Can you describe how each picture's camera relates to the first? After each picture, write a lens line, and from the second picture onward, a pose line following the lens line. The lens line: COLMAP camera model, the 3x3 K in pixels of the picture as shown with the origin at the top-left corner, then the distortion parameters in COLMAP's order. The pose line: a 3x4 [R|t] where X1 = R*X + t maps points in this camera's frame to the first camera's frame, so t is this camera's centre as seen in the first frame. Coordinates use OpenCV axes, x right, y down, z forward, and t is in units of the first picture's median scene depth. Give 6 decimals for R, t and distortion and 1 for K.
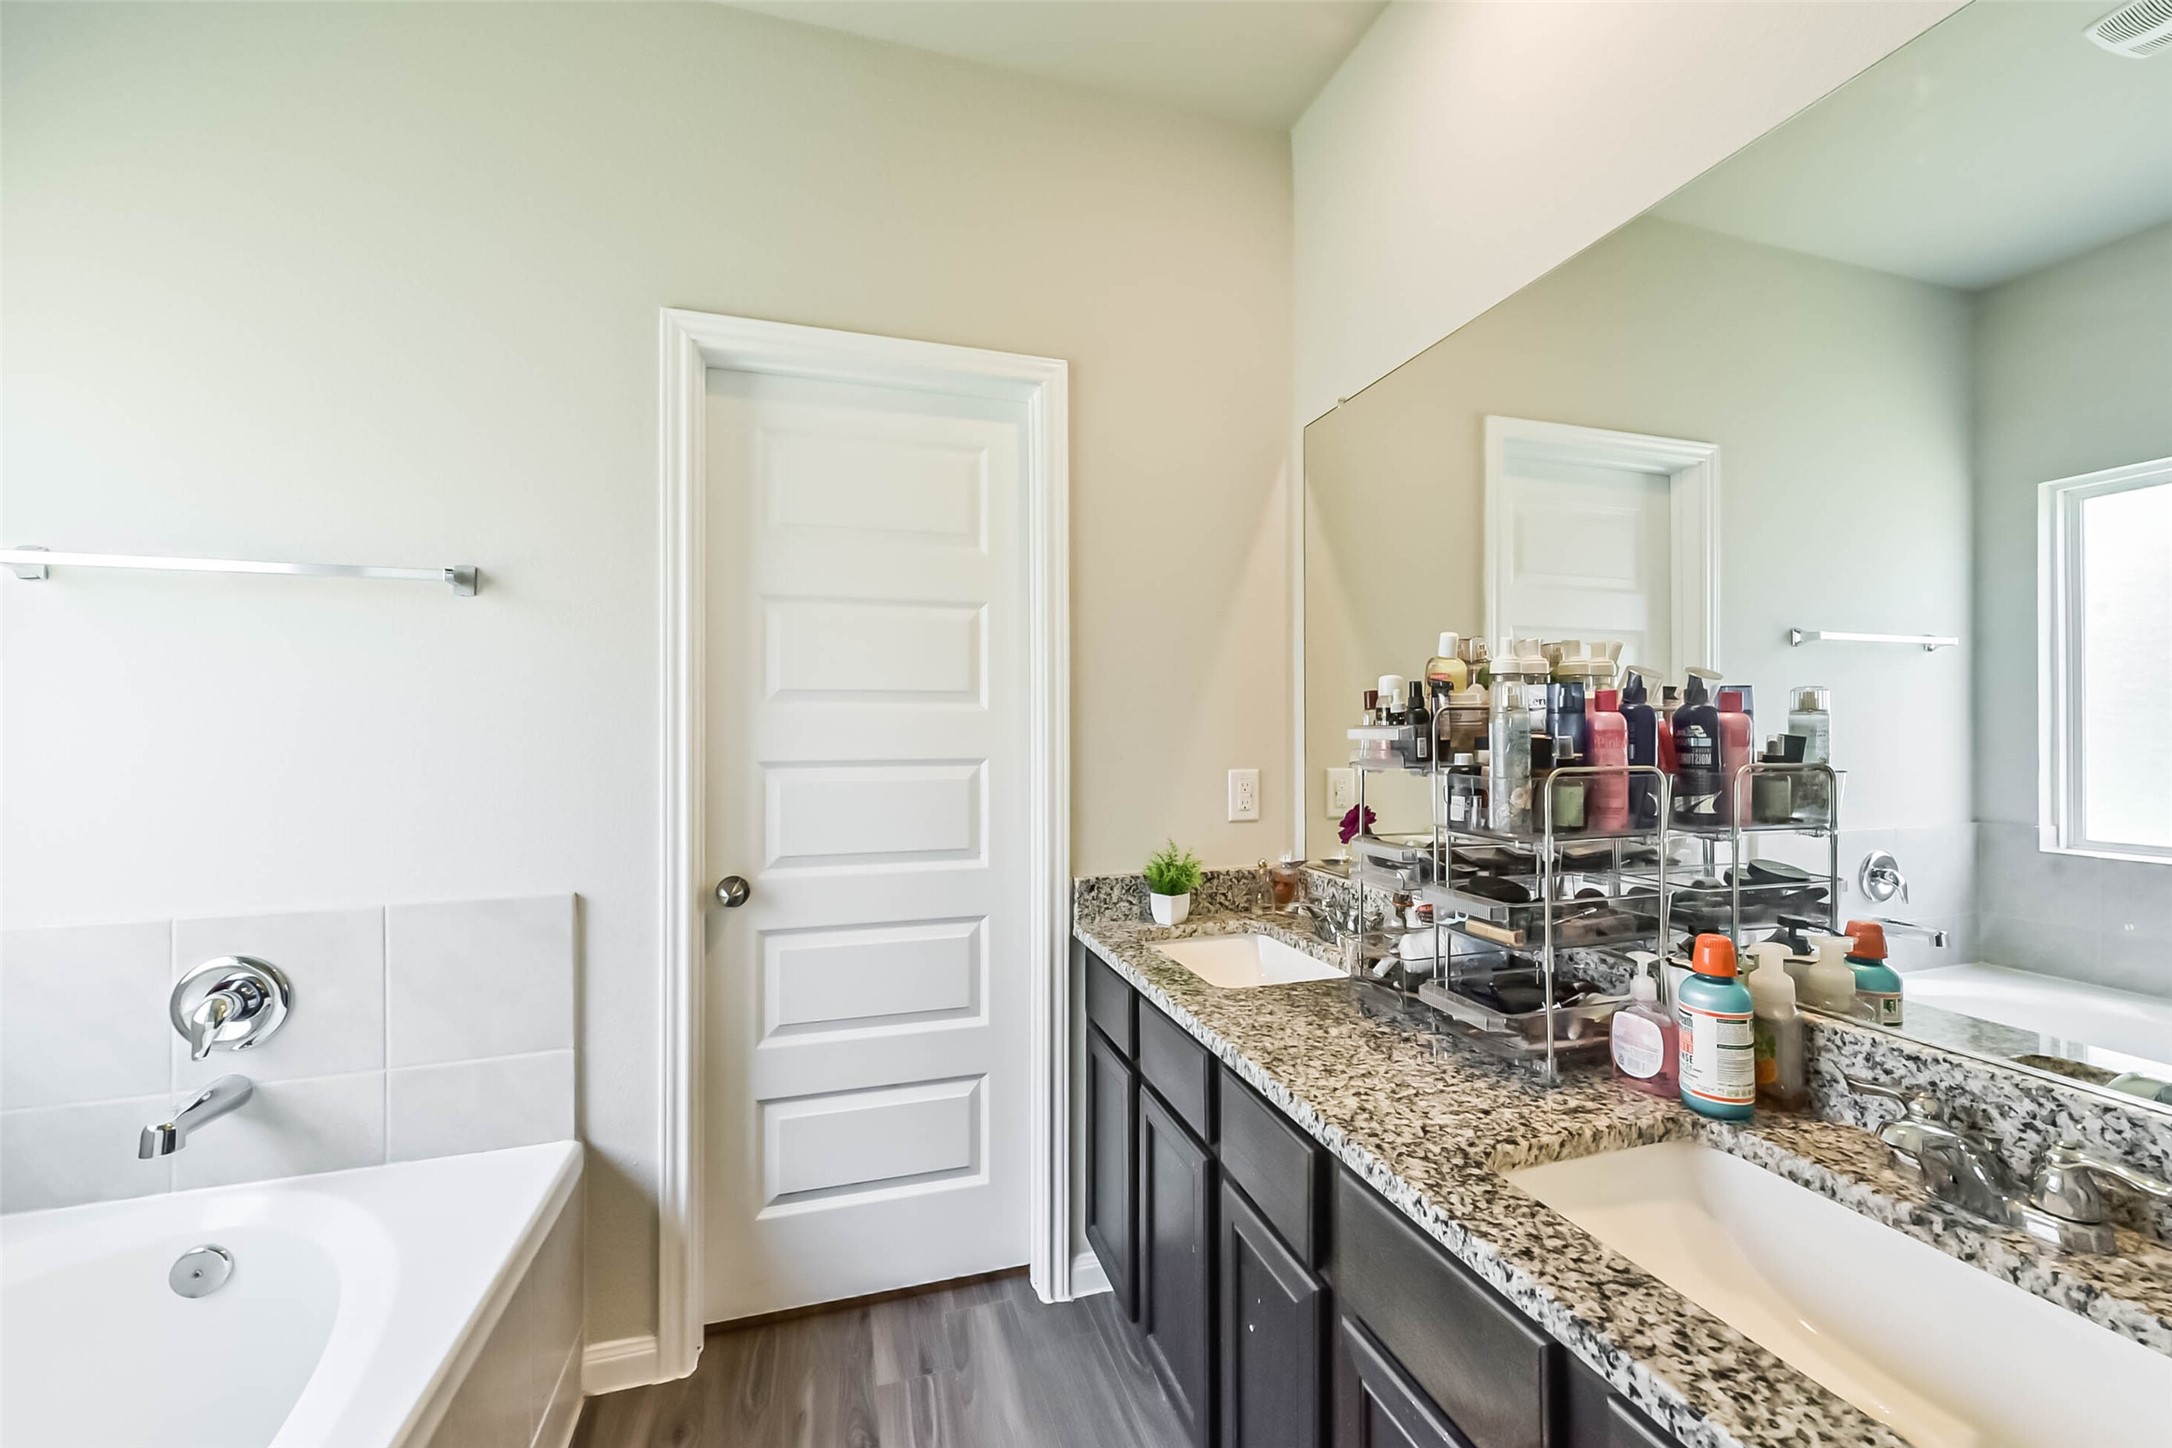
lens RADIAL K [[850.1, 0, 1085.2], [0, 850.1, 729.9], [0, 0, 1]] dist [0.011123, -0.000346]
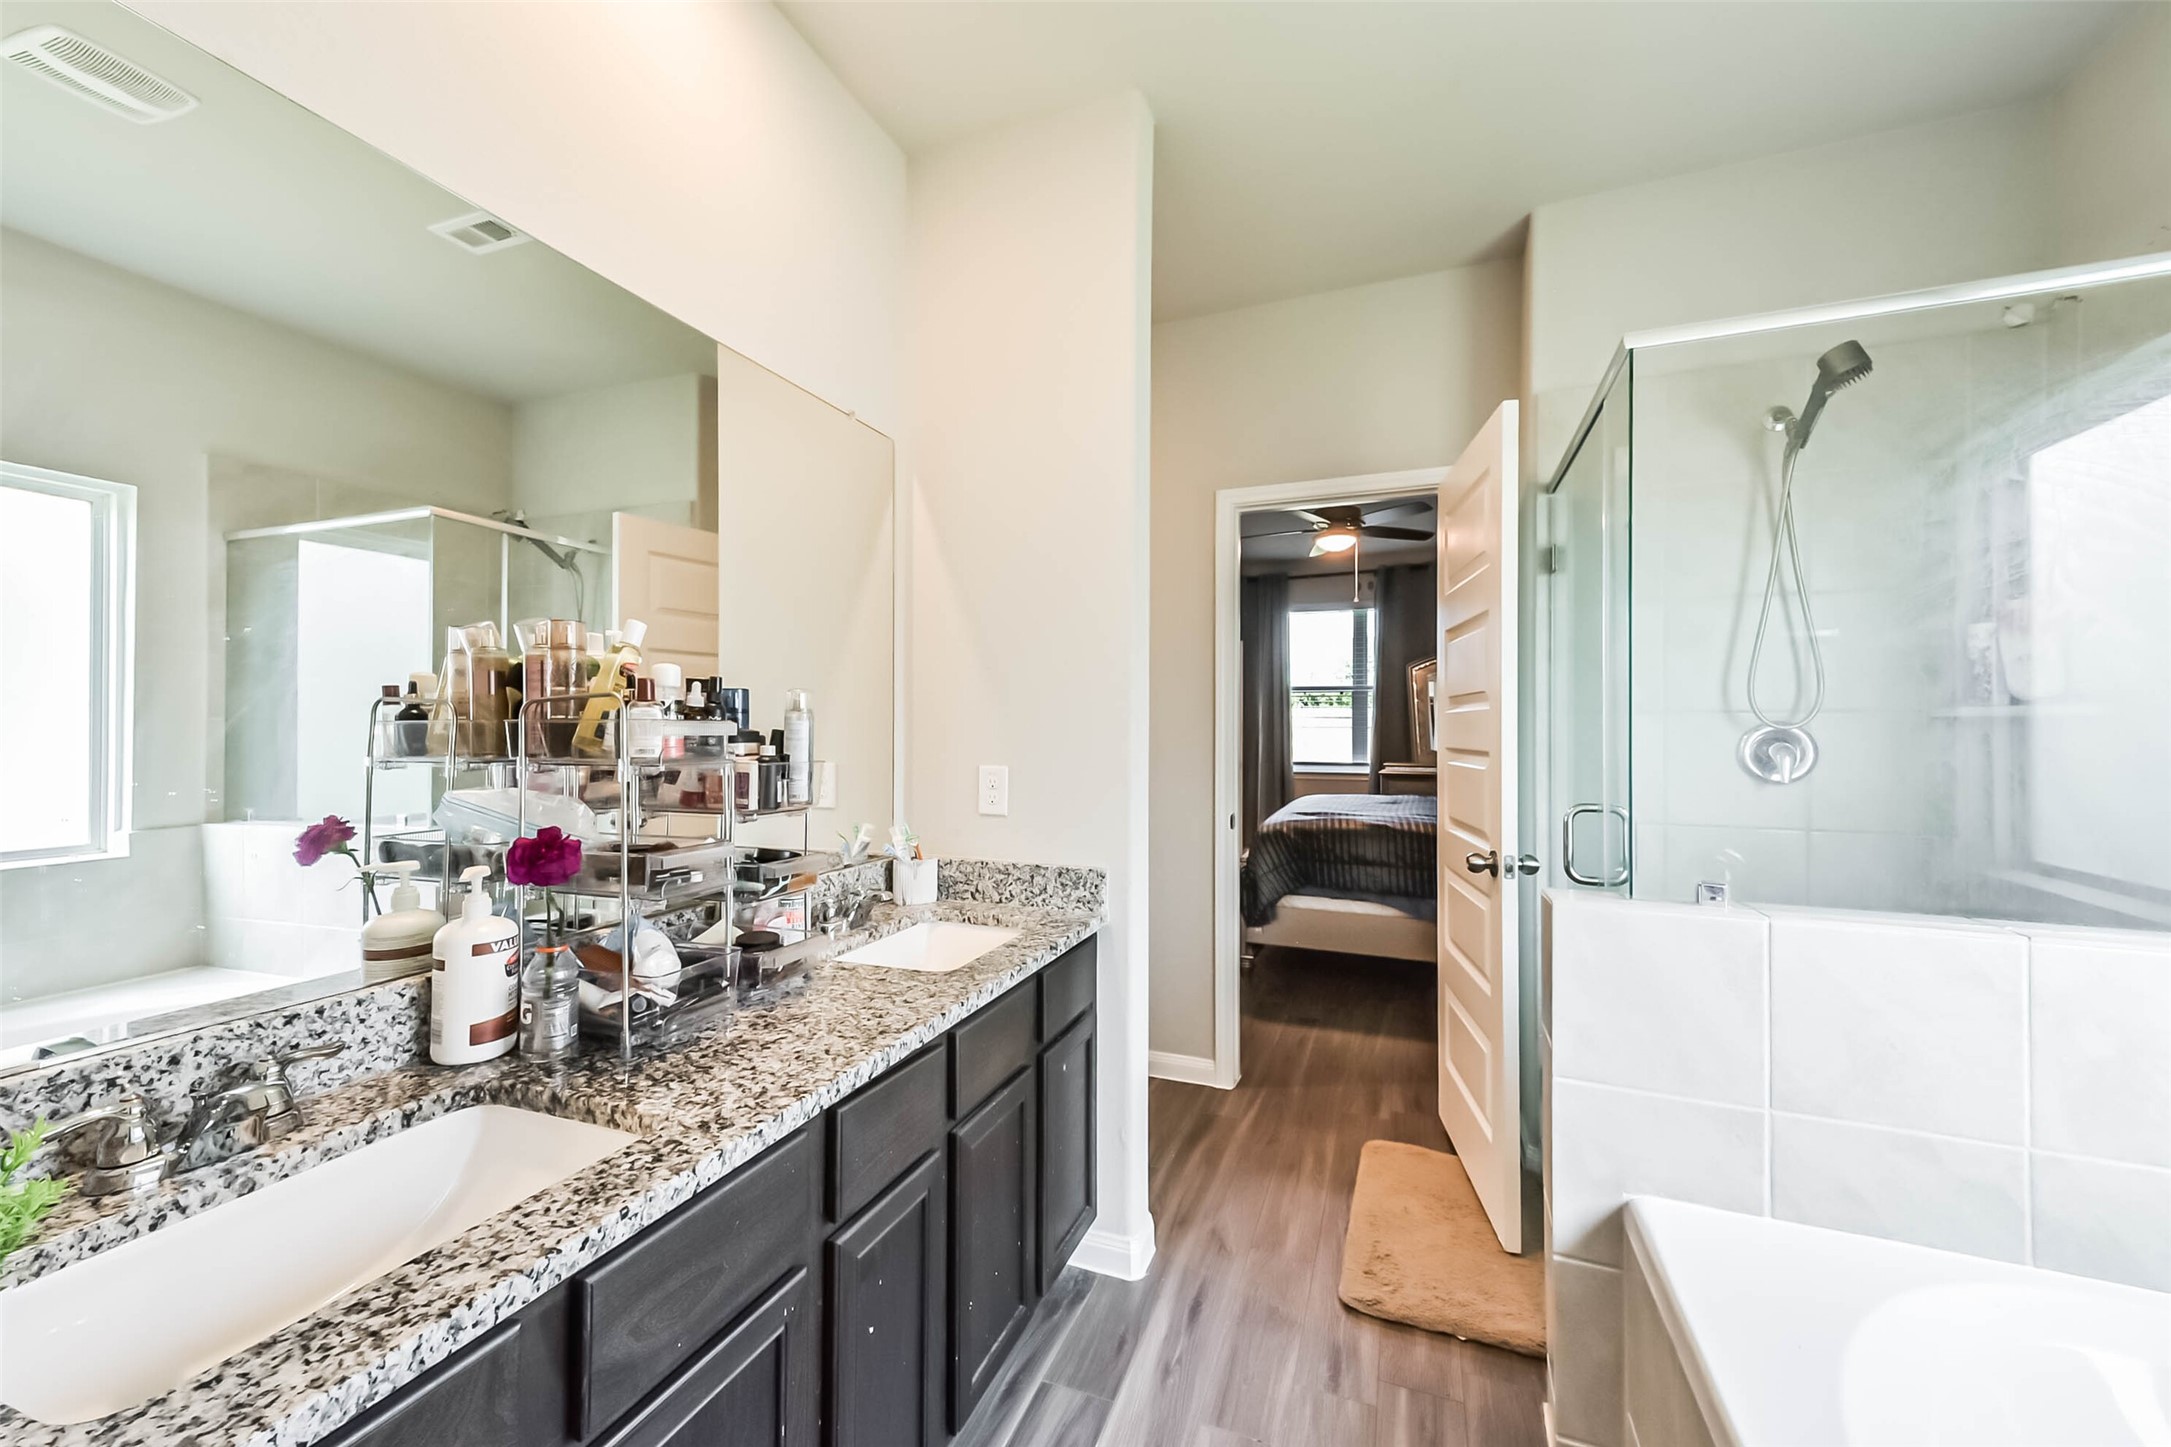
lens RADIAL K [[849.7, 0, 1083.4], [0, 849.7, 722.2], [0, 0, 1]] dist [0.011123, -0.000346]
pose [[-0.789761, 0.011223, 0.613313, -0.579610], [0.005360, 0.999921, -0.011395, 0.010089], [-0.613392, -0.005712, -0.789758, 1.550649]]
